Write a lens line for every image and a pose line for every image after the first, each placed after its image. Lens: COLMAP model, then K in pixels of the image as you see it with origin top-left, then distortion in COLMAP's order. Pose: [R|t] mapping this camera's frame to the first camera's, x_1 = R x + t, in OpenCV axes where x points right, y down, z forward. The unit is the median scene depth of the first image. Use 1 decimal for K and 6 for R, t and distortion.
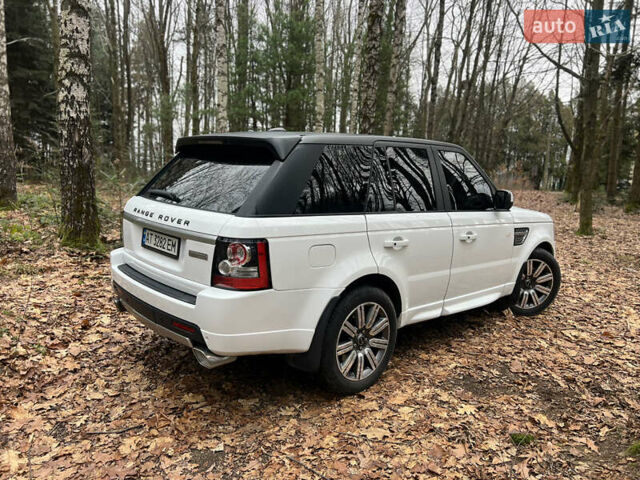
lens RADIAL K [[481.1, 0, 321.3], [0, 481.1, 240.6], [0, 0, 1]] dist [0.067817, -0.075840]
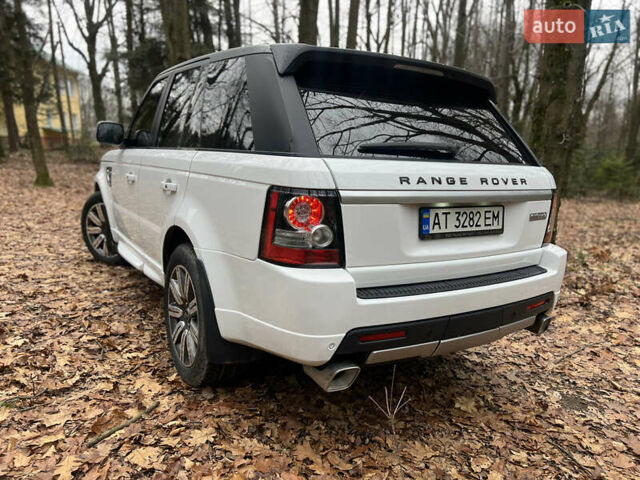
lens RADIAL K [[479.9, 0, 320.0], [0, 479.9, 240.0], [0, 0, 1]] dist [0.067550, -0.074052]
pose [[0.177630, -0.211960, 0.961000, -0.961222], [0.115301, 0.974286, 0.193578, -0.116228], [-0.977319, 0.076419, 0.197501, 1.009256]]
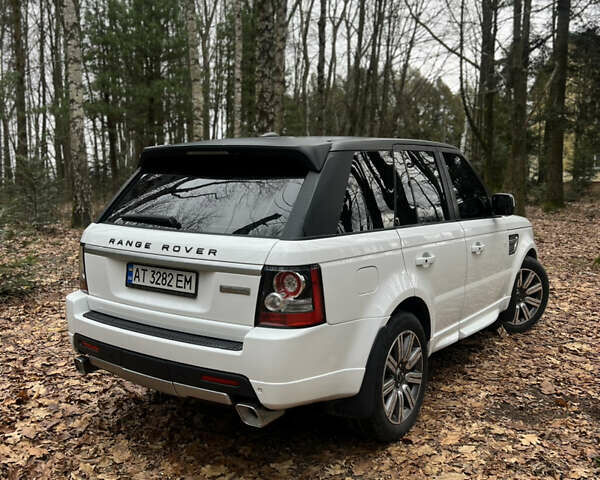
lens RADIAL K [[601.7, 0, 300.0], [0, 601.7, 240.0], [0, 0, 1]] dist [0.068149, -0.082499]
pose [[0.976133, -0.062221, 0.208068, -0.295925], [0.070219, 0.997041, -0.031270, -0.012913], [-0.205507, 0.045134, 0.977614, -0.025185]]
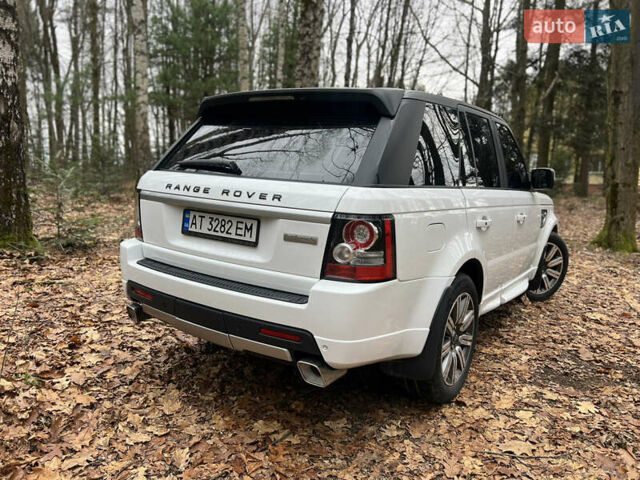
lens RADIAL K [[481.1, 0, 321.3], [0, 481.1, 240.6], [0, 0, 1]] dist [0.067817, -0.075840]
pose [[0.977018, -0.027539, 0.211372, -0.319389], [0.027005, 0.999621, 0.005414, 0.024568], [-0.211441, 0.000418, 0.977391, 0.212798]]
